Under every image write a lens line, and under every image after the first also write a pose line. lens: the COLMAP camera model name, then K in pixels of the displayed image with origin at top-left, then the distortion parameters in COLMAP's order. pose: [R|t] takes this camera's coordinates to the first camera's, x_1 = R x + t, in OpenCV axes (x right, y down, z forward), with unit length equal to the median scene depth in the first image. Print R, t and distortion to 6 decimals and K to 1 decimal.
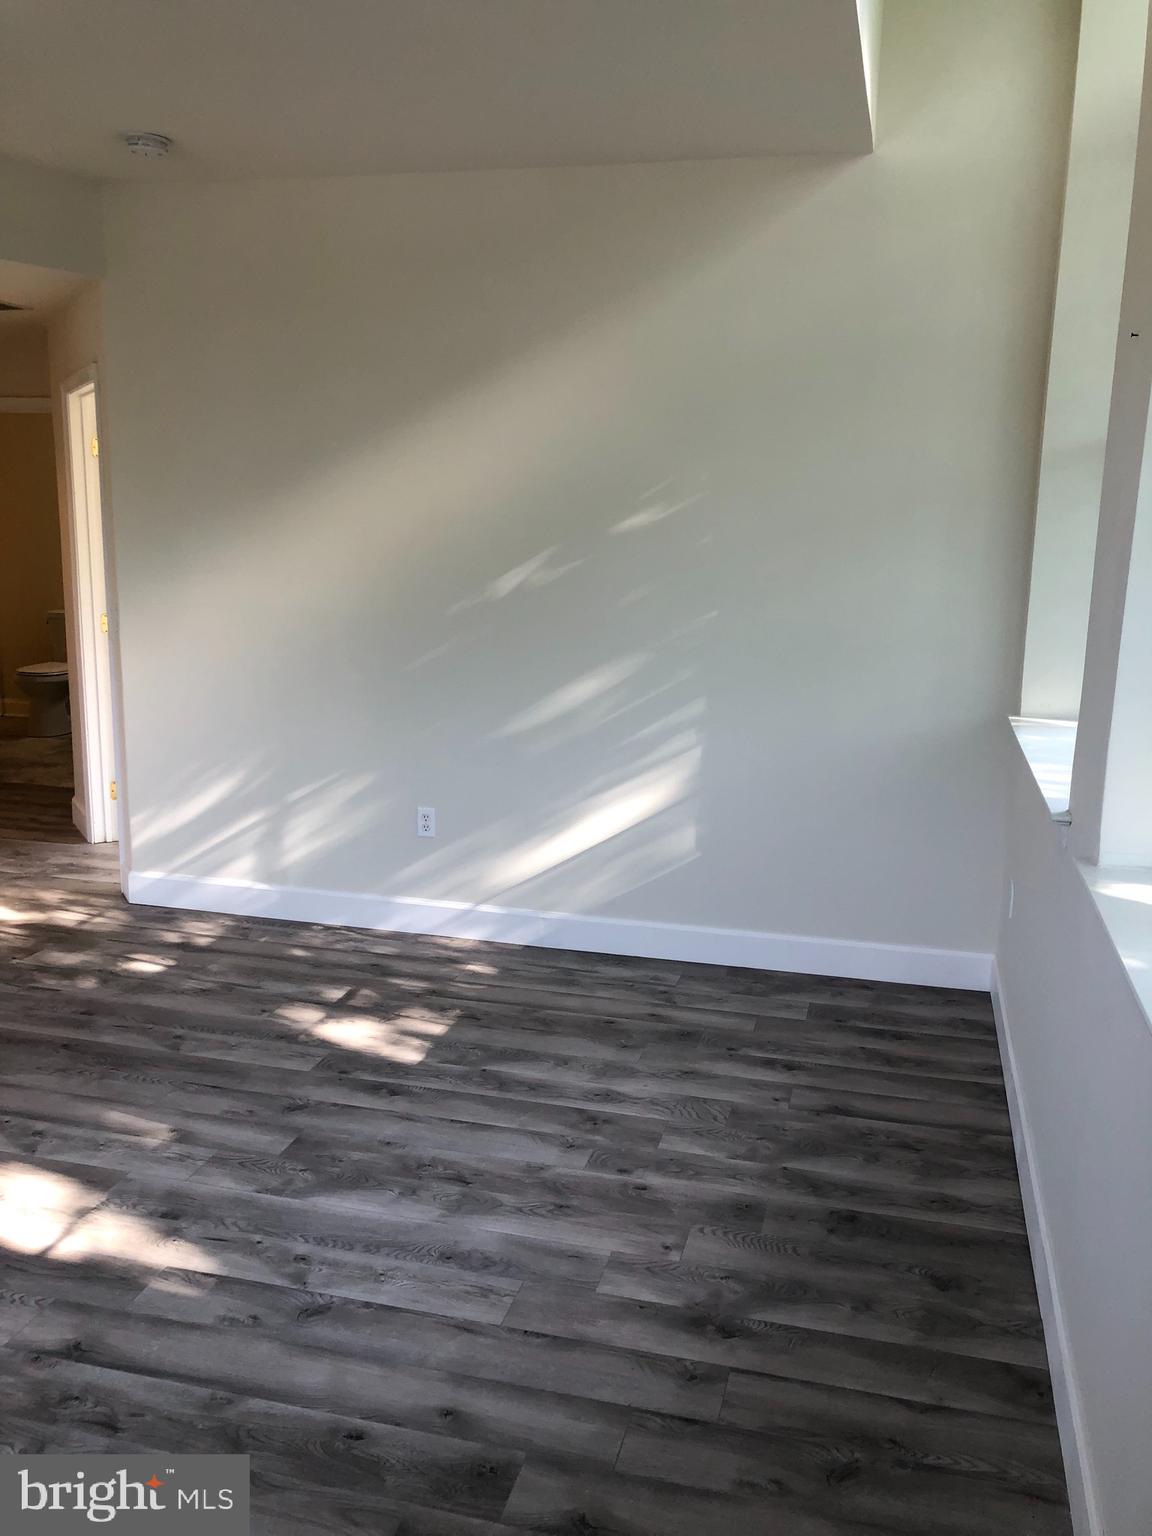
lens RADIAL K [[1257.8, 0, 588.1], [0, 1257.8, 754.9], [0, 0, 1]] dist [0.023791, -0.008546]
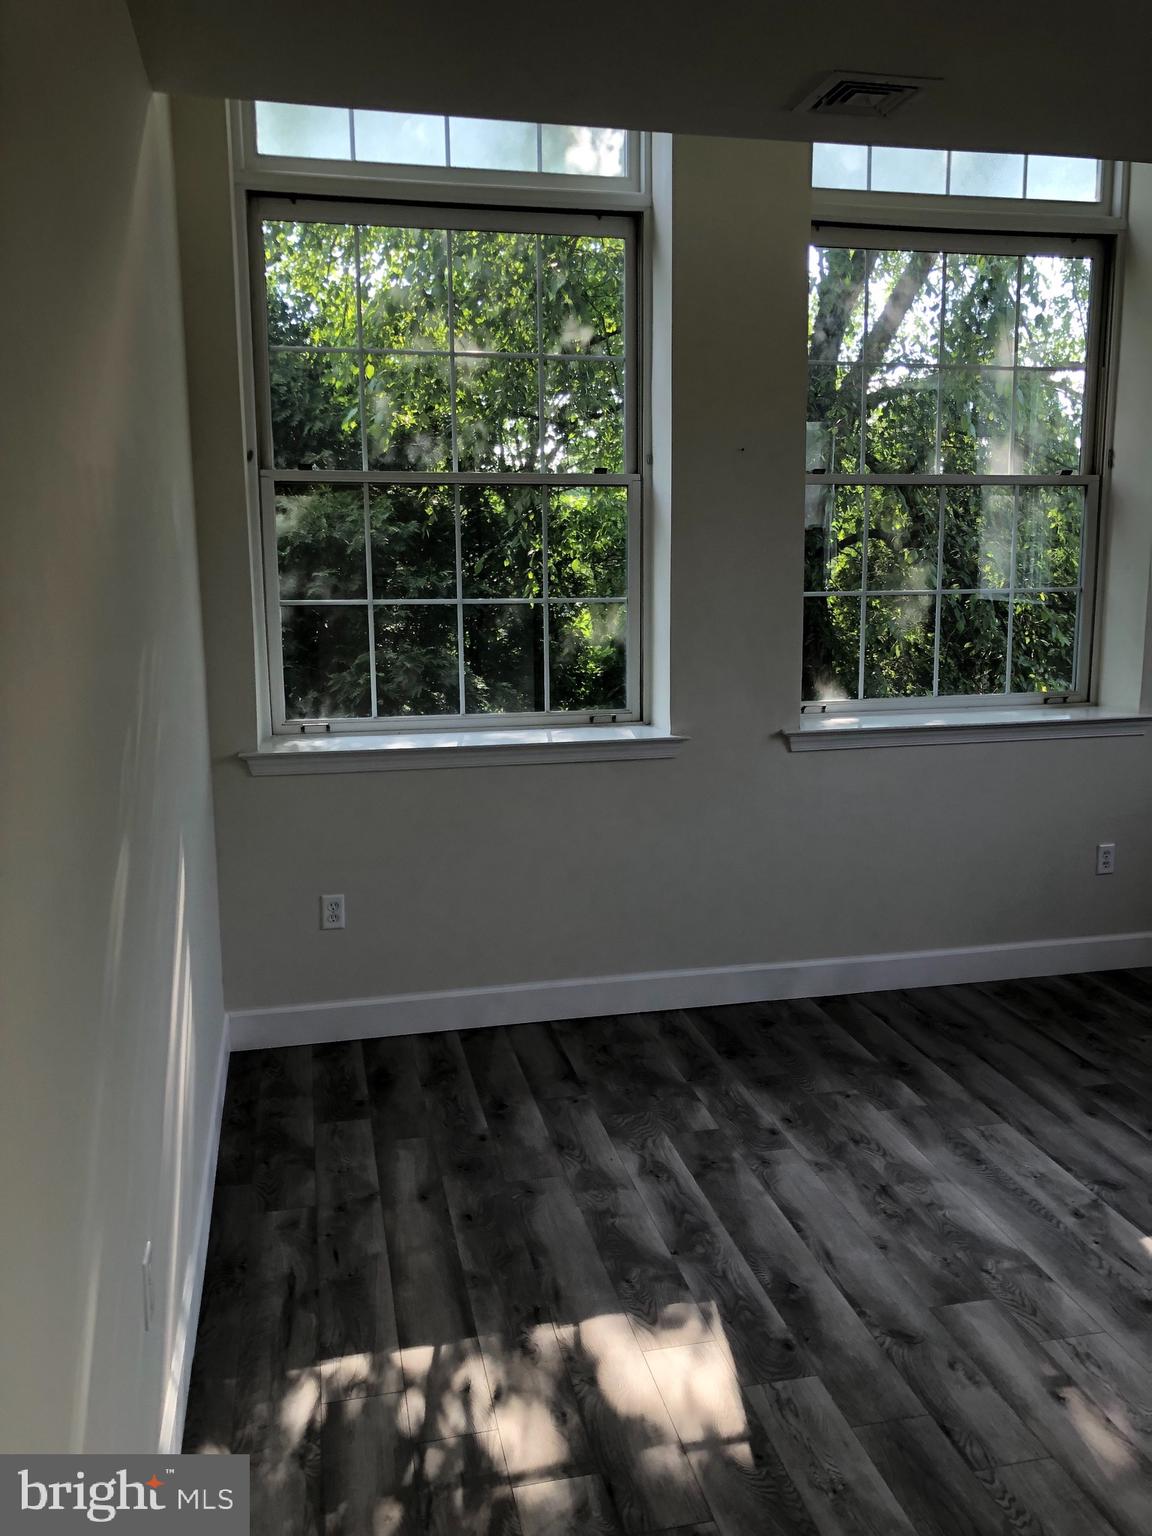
lens RADIAL K [[1257.8, 0, 598.6], [0, 1257.8, 757.0], [0, 0, 1]] dist [0.023791, -0.008546]
pose [[-0.467018, -0.149977, 0.871436, -0.788372], [0.168752, 0.952282, 0.254328, -0.284675], [-0.867996, 0.265832, -0.419424, 1.448043]]
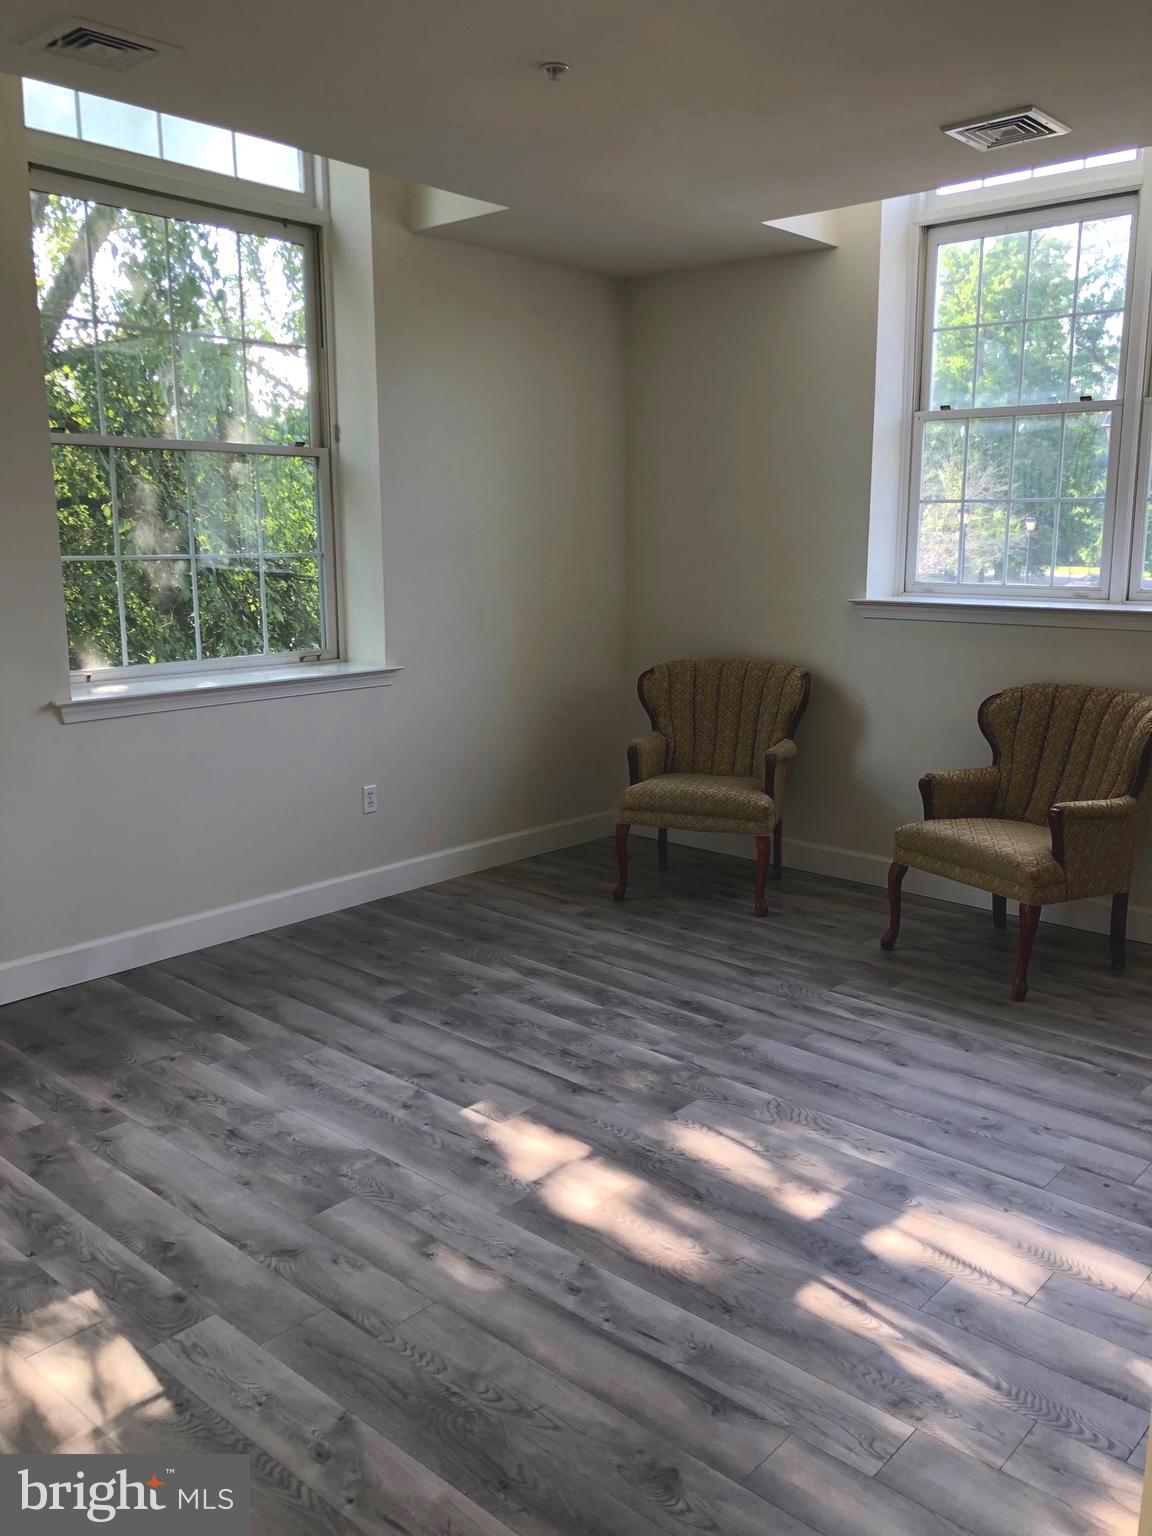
lens RADIAL K [[1257.8, 0, 597.7], [0, 1257.8, 759.5], [0, 0, 1]] dist [0.023791, -0.008546]
pose [[-0.894377, -0.102095, 0.435506, -0.764356], [0.066840, 0.932171, 0.355795, -0.301985], [-0.442291, 0.347325, -0.826888, 1.540590]]
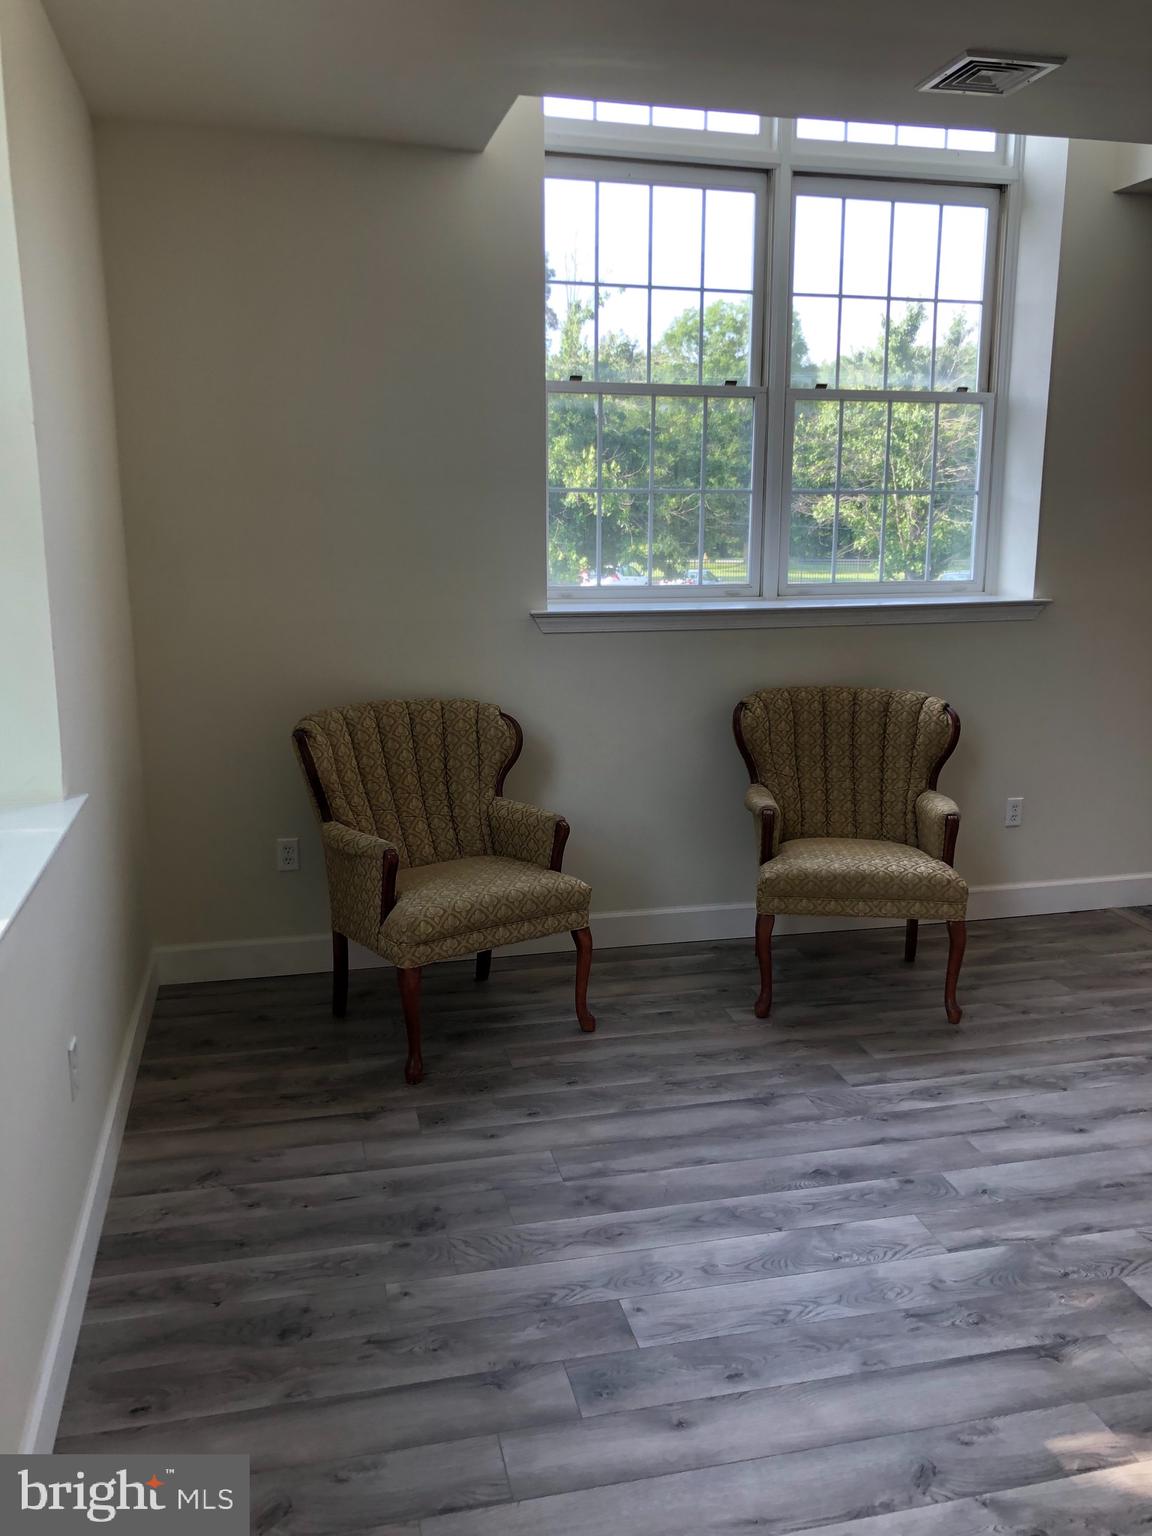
lens RADIAL K [[1257.8, 0, 596.6], [0, 1257.8, 760.5], [0, 0, 1]] dist [0.023791, -0.008546]
pose [[-0.875895, 0.071767, -0.477134, 0.263924], [-0.112547, 0.931210, 0.346672, -0.205057], [0.469192, 0.357349, -0.807565, 1.100360]]
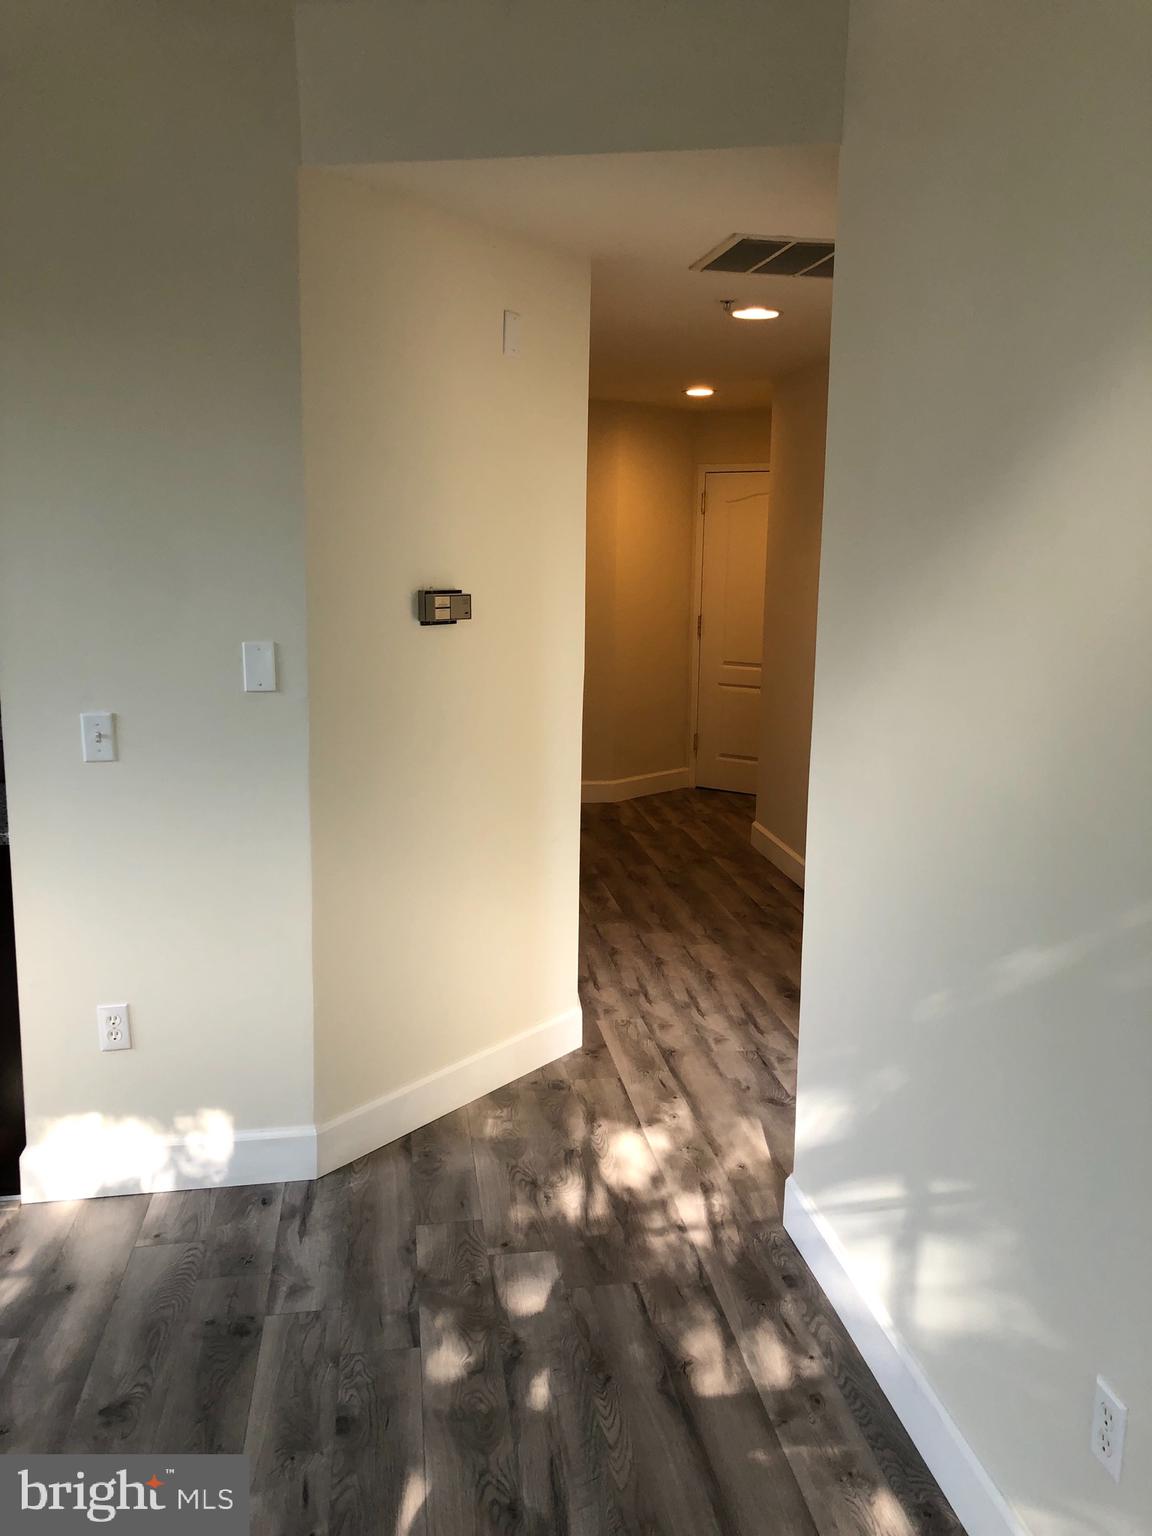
lens RADIAL K [[1257.8, 0, 601.6], [0, 1257.8, 758.1], [0, 0, 1]] dist [0.023791, -0.008546]
pose [[0.411398, 0.143467, -0.900094, 0.156700], [-0.185688, 0.980016, 0.071335, -0.192257], [0.892340, 0.137790, 0.429817, 1.004016]]
